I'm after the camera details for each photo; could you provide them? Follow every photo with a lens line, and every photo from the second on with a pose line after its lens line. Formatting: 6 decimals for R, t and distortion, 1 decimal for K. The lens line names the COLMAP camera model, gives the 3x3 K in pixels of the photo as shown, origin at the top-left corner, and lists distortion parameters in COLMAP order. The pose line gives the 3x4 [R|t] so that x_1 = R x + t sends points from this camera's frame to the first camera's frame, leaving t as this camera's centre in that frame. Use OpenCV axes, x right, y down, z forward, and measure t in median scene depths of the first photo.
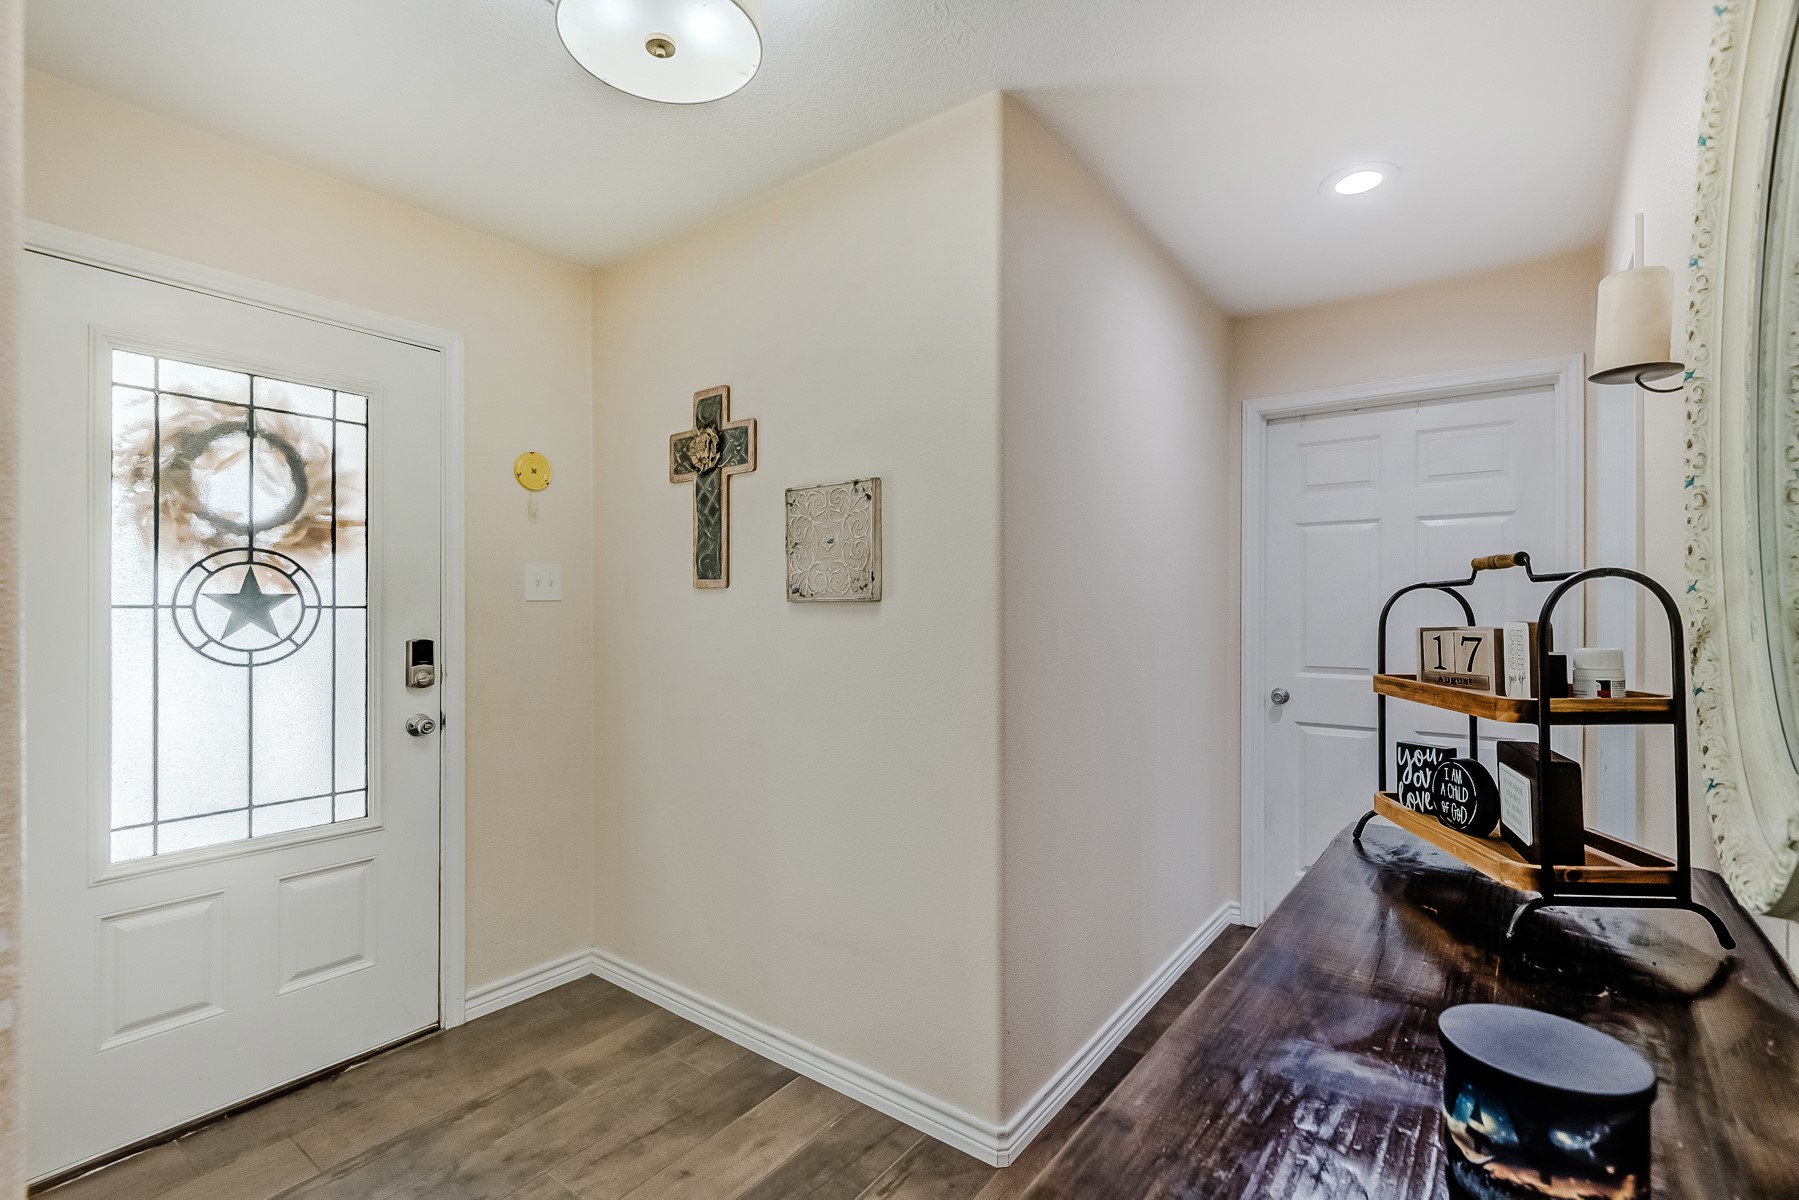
lens RADIAL K [[807.9, 0, 898.1], [0, 807.9, 602.8], [0, 0, 1]] dist [0.006471, -0.005469]
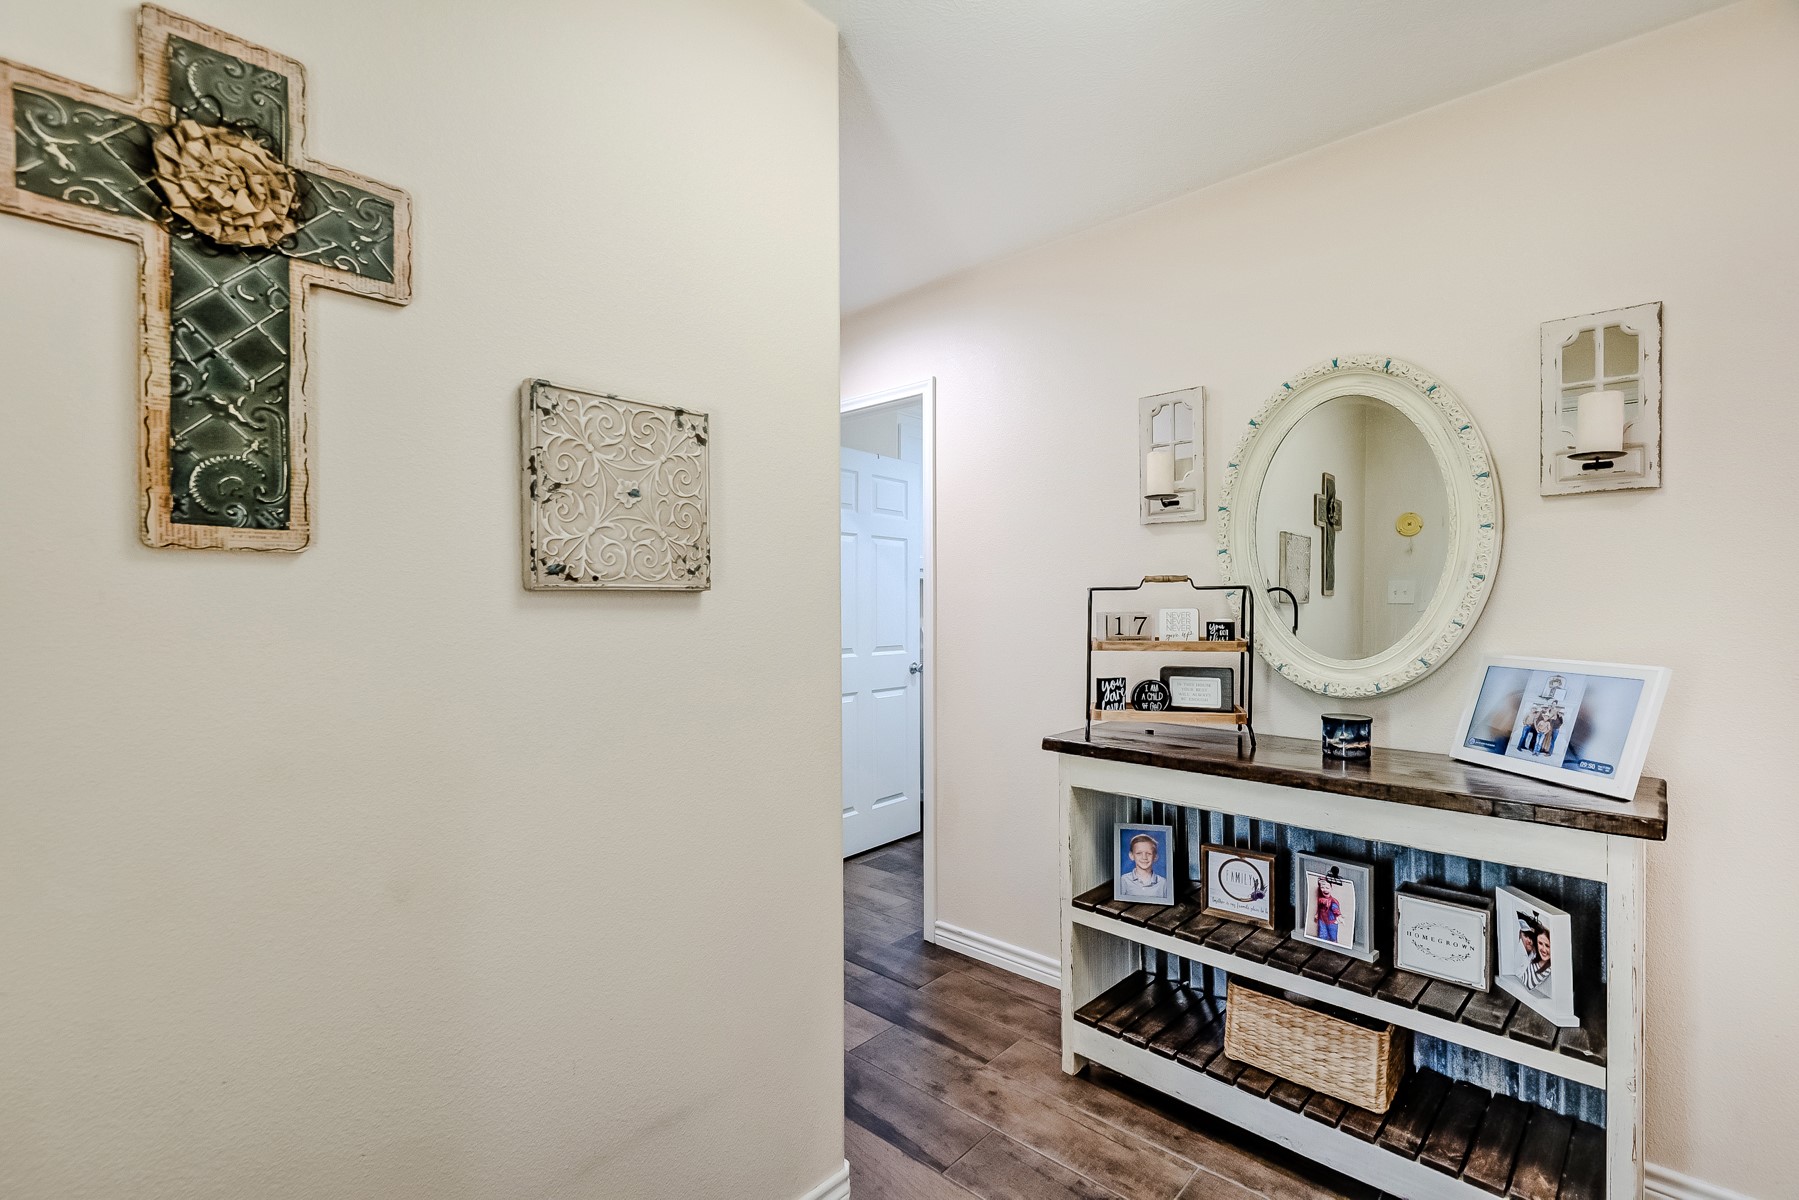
lens RADIAL K [[807.9, 0, 899.3], [0, 807.9, 605.3], [0, 0, 1]] dist [0.006471, -0.005469]
pose [[0.090393, 0.000660, 0.995906, -0.650128], [-0.003163, 0.999995, -0.000376, 0.008498], [-0.995901, -0.003116, 0.090395, 0.711493]]
